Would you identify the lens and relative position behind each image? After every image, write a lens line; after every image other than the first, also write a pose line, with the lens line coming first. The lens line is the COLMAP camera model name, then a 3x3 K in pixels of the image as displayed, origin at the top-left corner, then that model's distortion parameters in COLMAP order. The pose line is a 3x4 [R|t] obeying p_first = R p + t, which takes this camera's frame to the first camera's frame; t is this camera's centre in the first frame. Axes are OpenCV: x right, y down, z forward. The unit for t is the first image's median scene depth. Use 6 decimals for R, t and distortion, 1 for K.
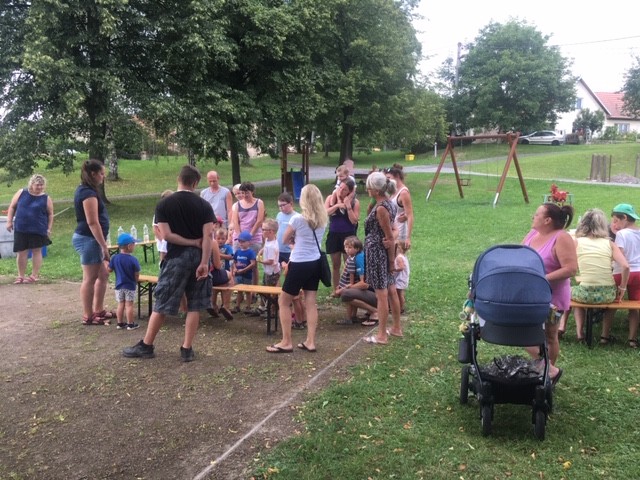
lens RADIAL K [[559.9, 0, 319.9], [0, 559.9, 256.8], [0, 0, 1]] dist [-0.005568, -0.006049]
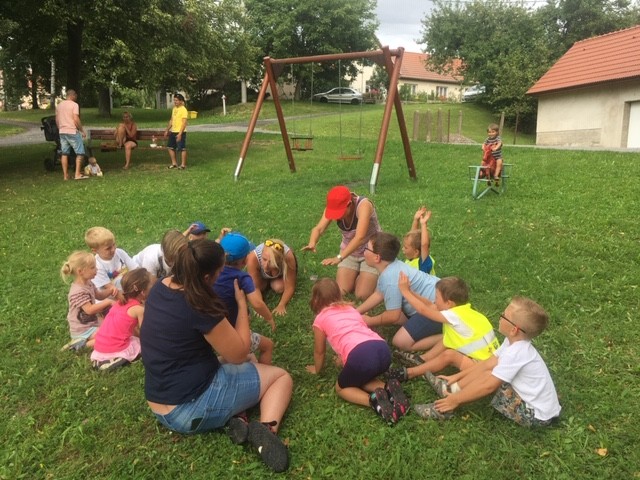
lens RADIAL K [[549.3, 0, 323.7], [0, 549.3, 238.2], [0, 0, 1]] dist [0.089688, -0.003474]
pose [[0.921097, -0.074359, 0.382165, 0.025989], [0.063379, 0.997136, 0.041259, -0.029966], [-0.384139, -0.013782, 0.923173, 0.233023]]
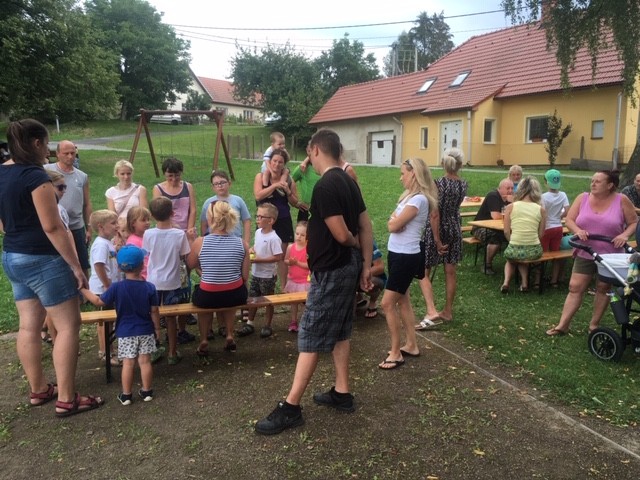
lens RADIAL K [[549.3, 0, 323.7], [0, 549.3, 238.2], [0, 0, 1]] dist [0.089688, -0.003474]
pose [[0.742631, -0.104243, 0.661538, -0.087840], [0.101137, 0.993939, 0.043087, -0.007803], [-0.662020, 0.034908, 0.748673, 0.062779]]
